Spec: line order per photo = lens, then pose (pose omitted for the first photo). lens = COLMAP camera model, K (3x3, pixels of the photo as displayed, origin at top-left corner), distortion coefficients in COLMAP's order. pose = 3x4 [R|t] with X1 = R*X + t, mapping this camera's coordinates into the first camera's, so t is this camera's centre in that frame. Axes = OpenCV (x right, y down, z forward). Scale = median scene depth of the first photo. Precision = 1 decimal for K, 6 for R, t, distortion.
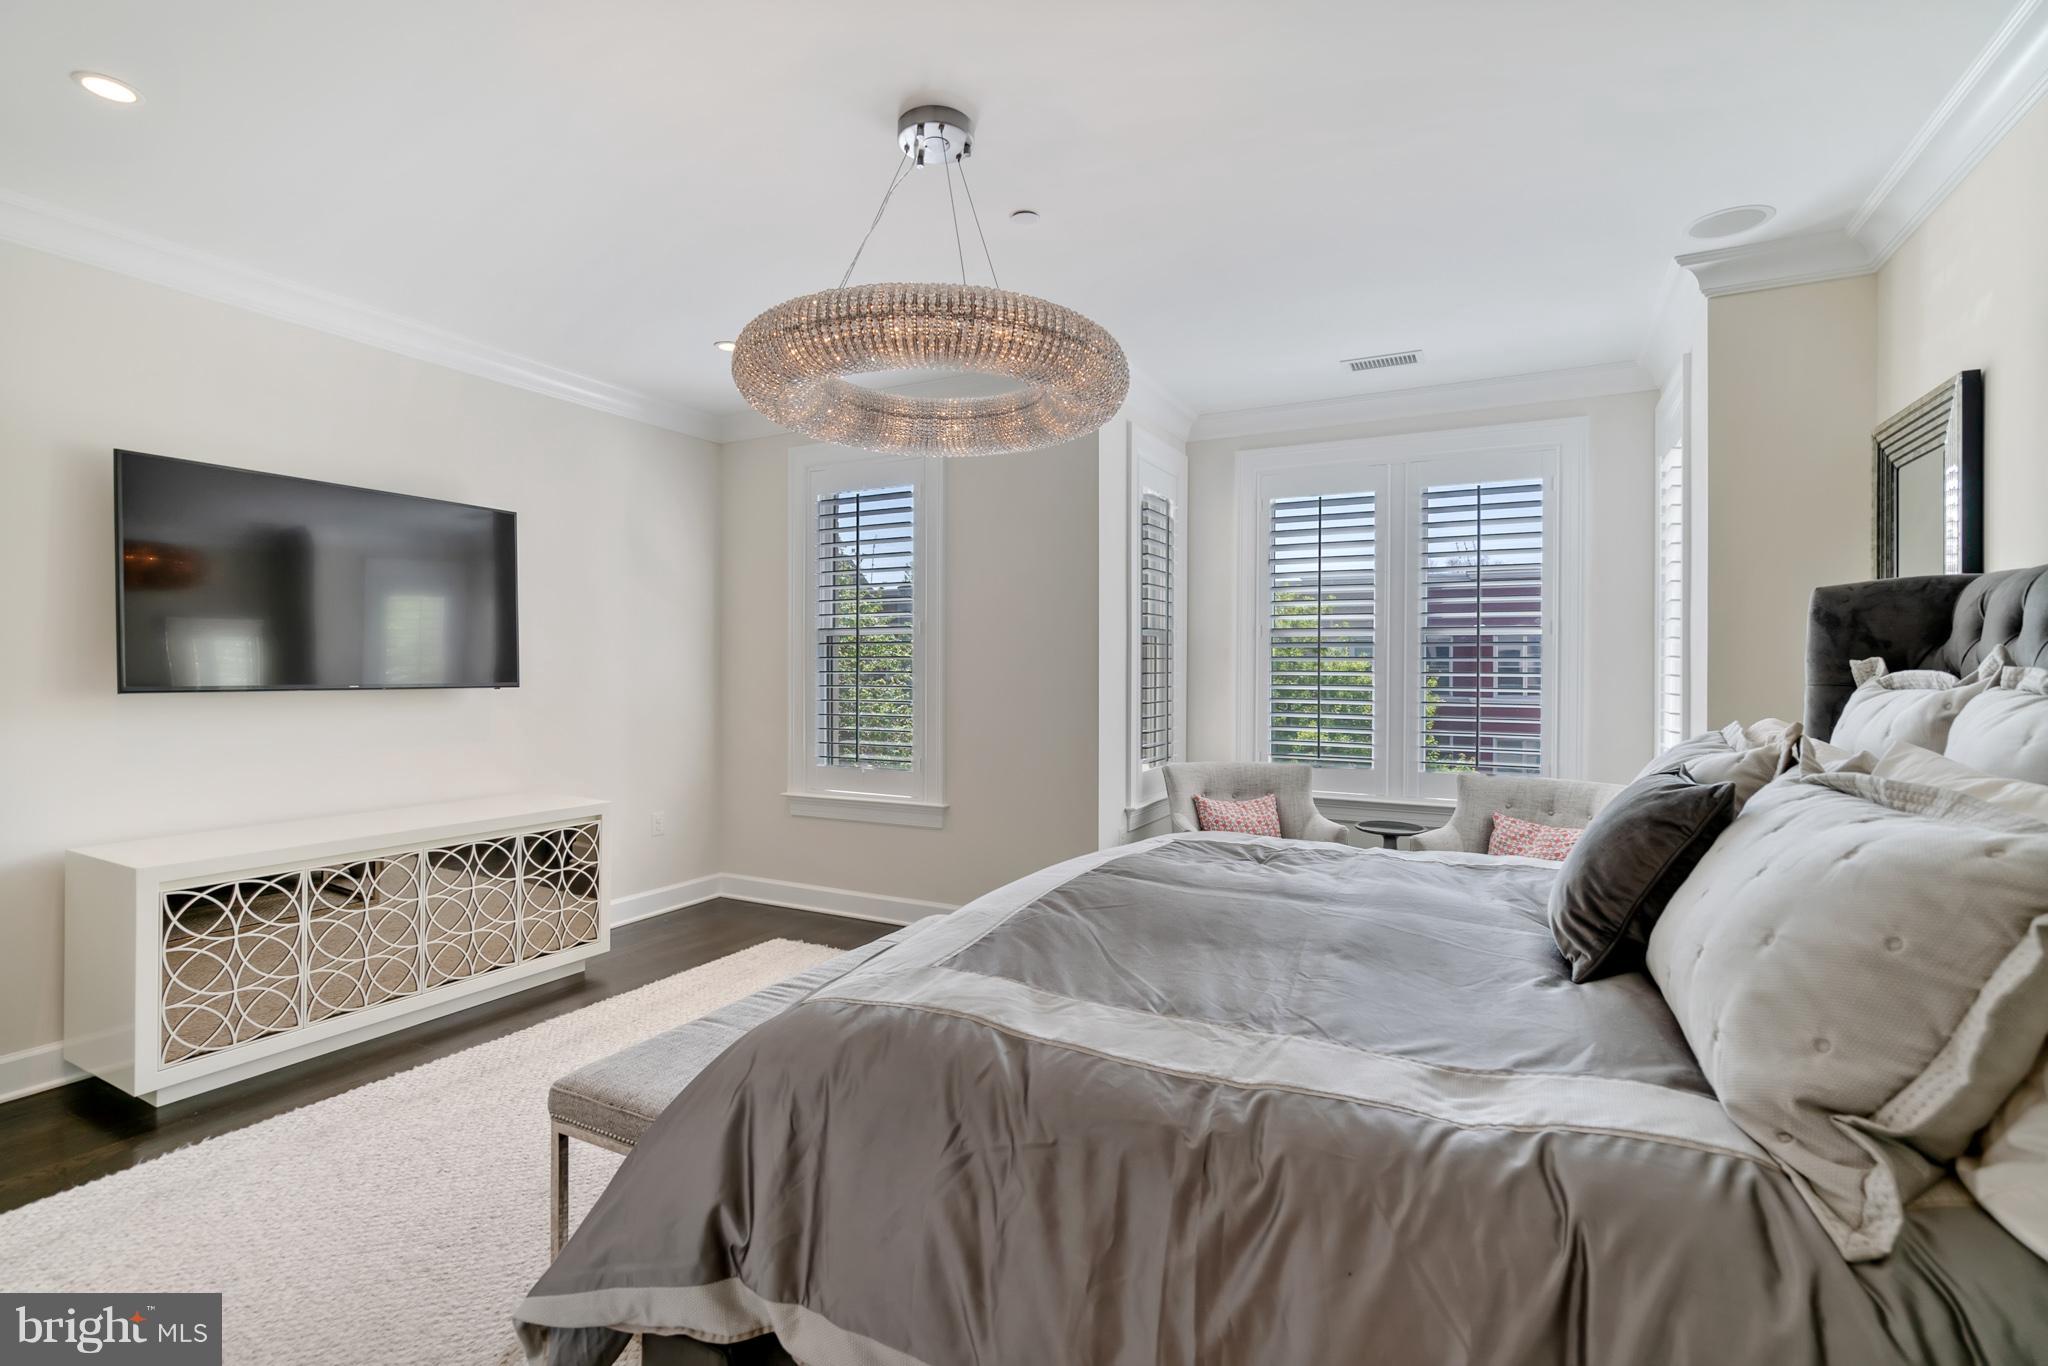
lens RADIAL K [[937.3, 0, 1023.6], [0, 937.3, 678.5], [0, 0, 1]] dist [0.000046, 0.000149]
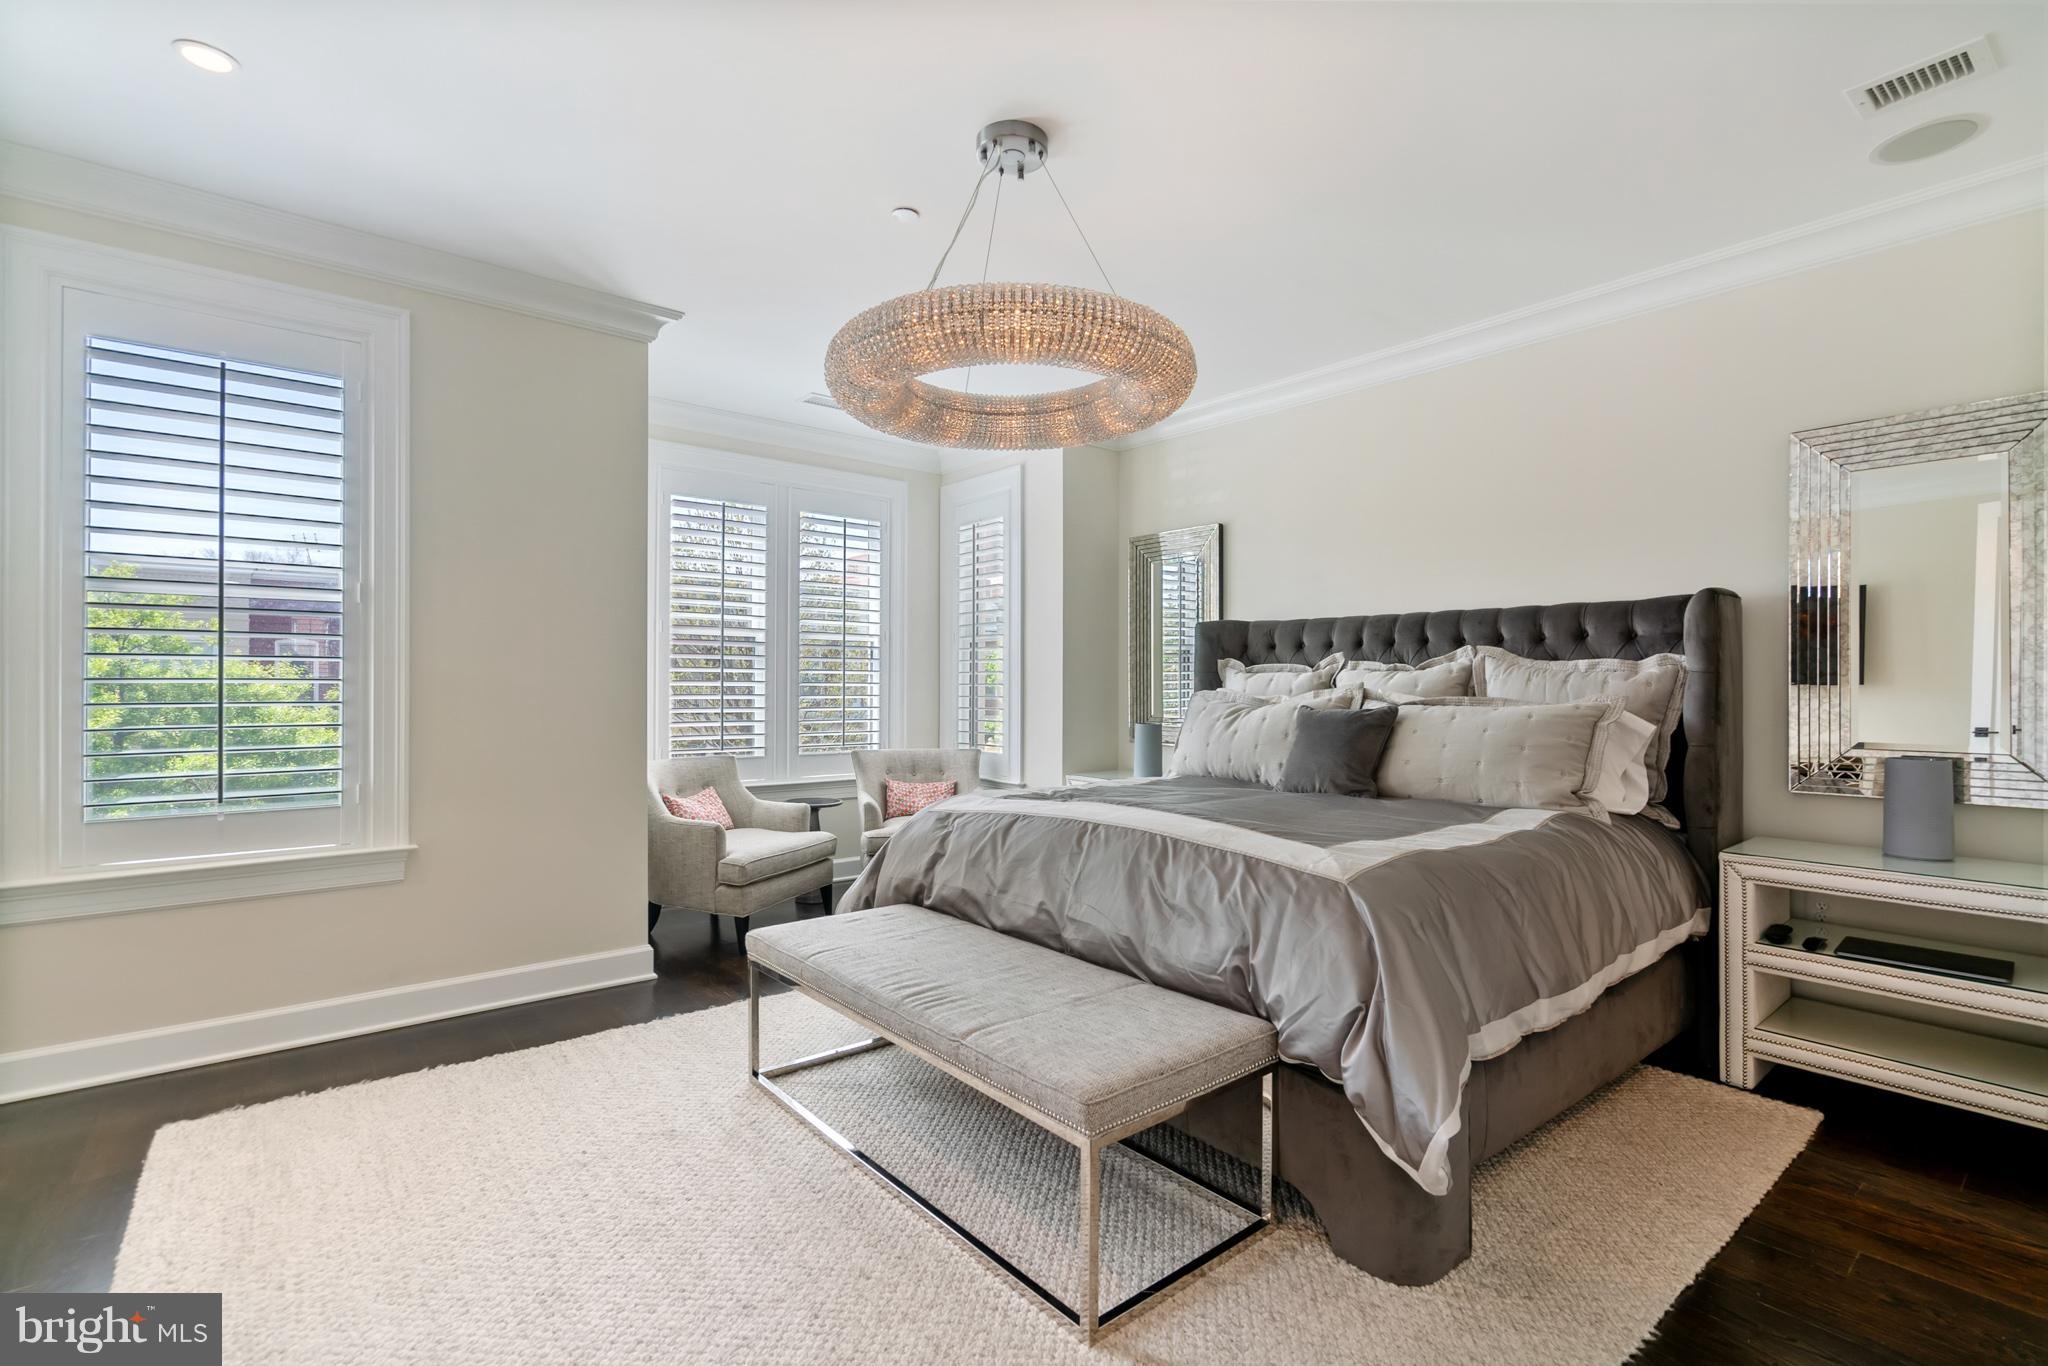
lens RADIAL K [[937.3, 0, 1023.6], [0, 937.3, 678.5], [0, 0, 1]] dist [0.000046, 0.000149]
pose [[0.373458, 0.005998, 0.927628, -1.025370], [0.007962, 0.999922, -0.009671, 0.032968], [-0.927613, 0.010998, 0.373381, 0.549390]]
